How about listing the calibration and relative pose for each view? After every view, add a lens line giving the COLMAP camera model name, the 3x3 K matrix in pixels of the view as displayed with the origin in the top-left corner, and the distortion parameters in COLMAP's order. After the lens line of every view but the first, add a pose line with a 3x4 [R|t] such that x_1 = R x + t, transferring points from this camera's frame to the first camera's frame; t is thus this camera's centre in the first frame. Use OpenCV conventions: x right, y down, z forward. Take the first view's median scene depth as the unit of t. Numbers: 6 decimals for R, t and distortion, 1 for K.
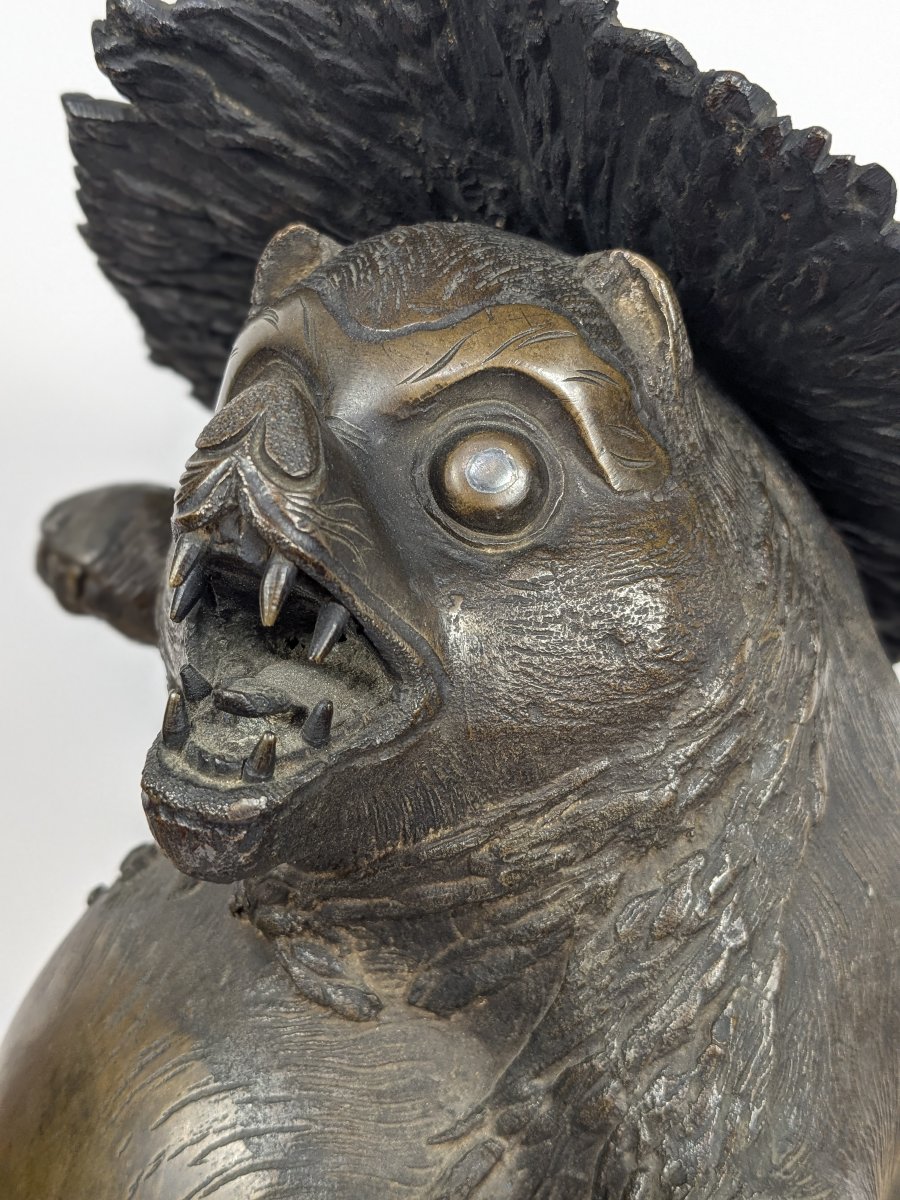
lens RADIAL K [[1361.9, 0, 481.9], [0, 1361.9, 616.4], [0, 0, 1]] dist [0.093181, -0.254123]
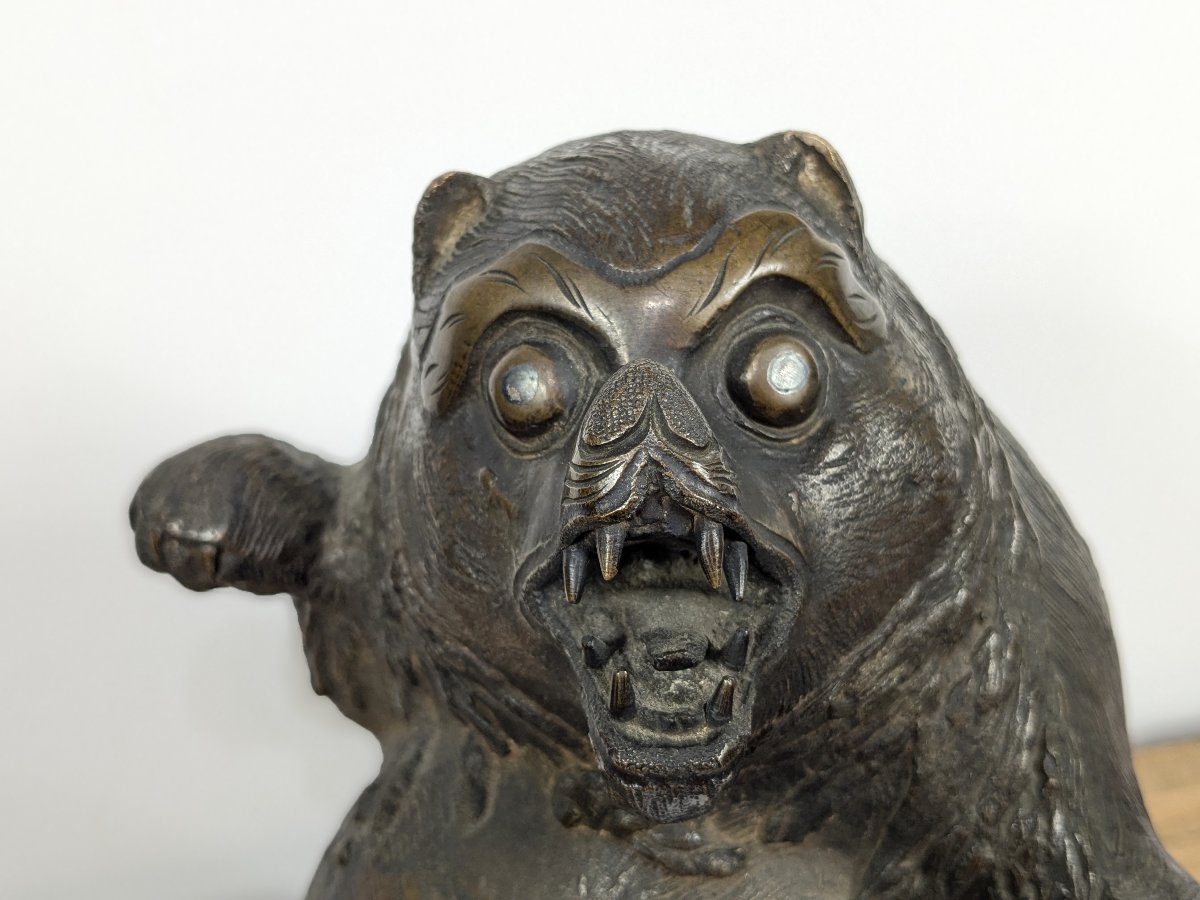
lens RADIAL K [[1361.9, 0, 563.5], [0, 1361.9, 432.9], [0, 0, 1]] dist [0.093181, -0.254123]
pose [[0.908425, -0.302825, 0.288203, -0.453990], [0.275664, 0.952202, 0.131609, -0.238240], [-0.314282, -0.040110, 0.948482, 0.024470]]
